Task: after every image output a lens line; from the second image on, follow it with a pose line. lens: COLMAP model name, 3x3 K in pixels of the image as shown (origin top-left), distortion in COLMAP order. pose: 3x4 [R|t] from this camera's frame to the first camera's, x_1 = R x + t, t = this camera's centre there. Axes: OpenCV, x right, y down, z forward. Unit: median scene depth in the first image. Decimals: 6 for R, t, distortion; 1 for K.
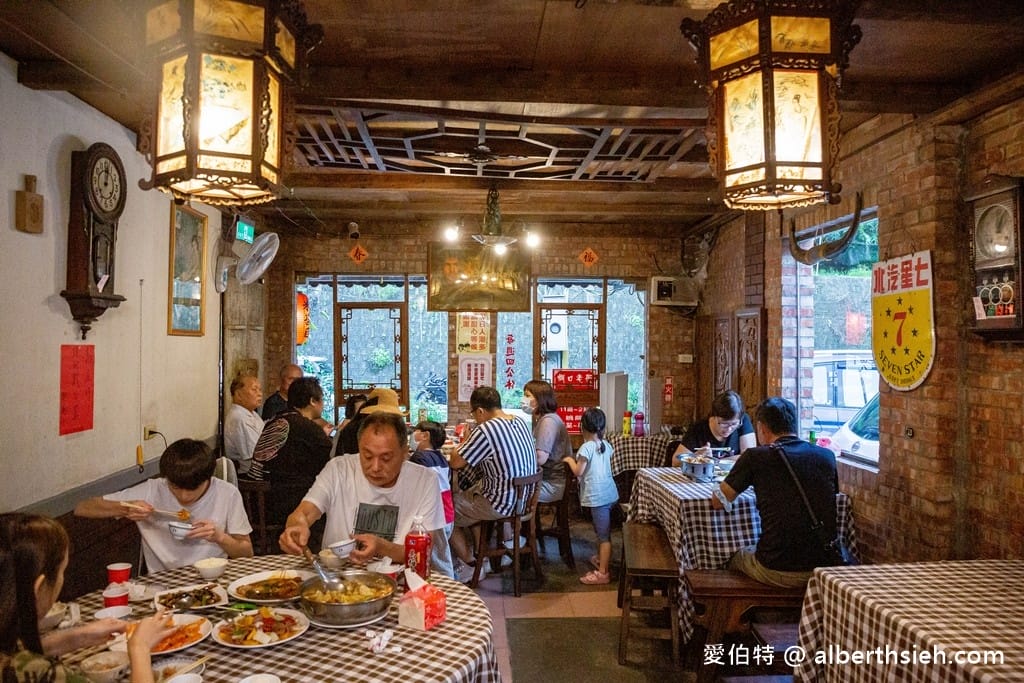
lens RADIAL K [[740.4, 0, 511.4], [0, 740.4, 332.4], [0, 0, 1]] dist [-0.094760, 0.088956]
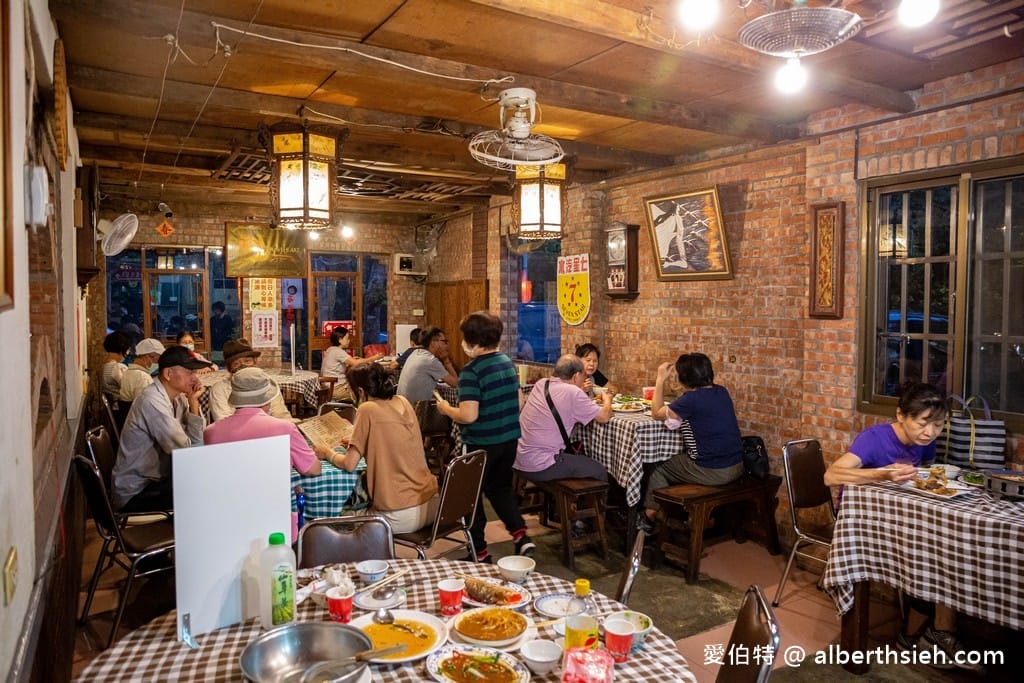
lens RADIAL K [[740.4, 0, 511.4], [0, 740.4, 332.4], [0, 0, 1]] dist [-0.094760, 0.088956]
pose [[0.887964, -0.021104, 0.459429, -0.517840], [-0.003517, 0.998606, 0.052668, -0.003343], [-0.459900, -0.048383, 0.886652, -0.675135]]
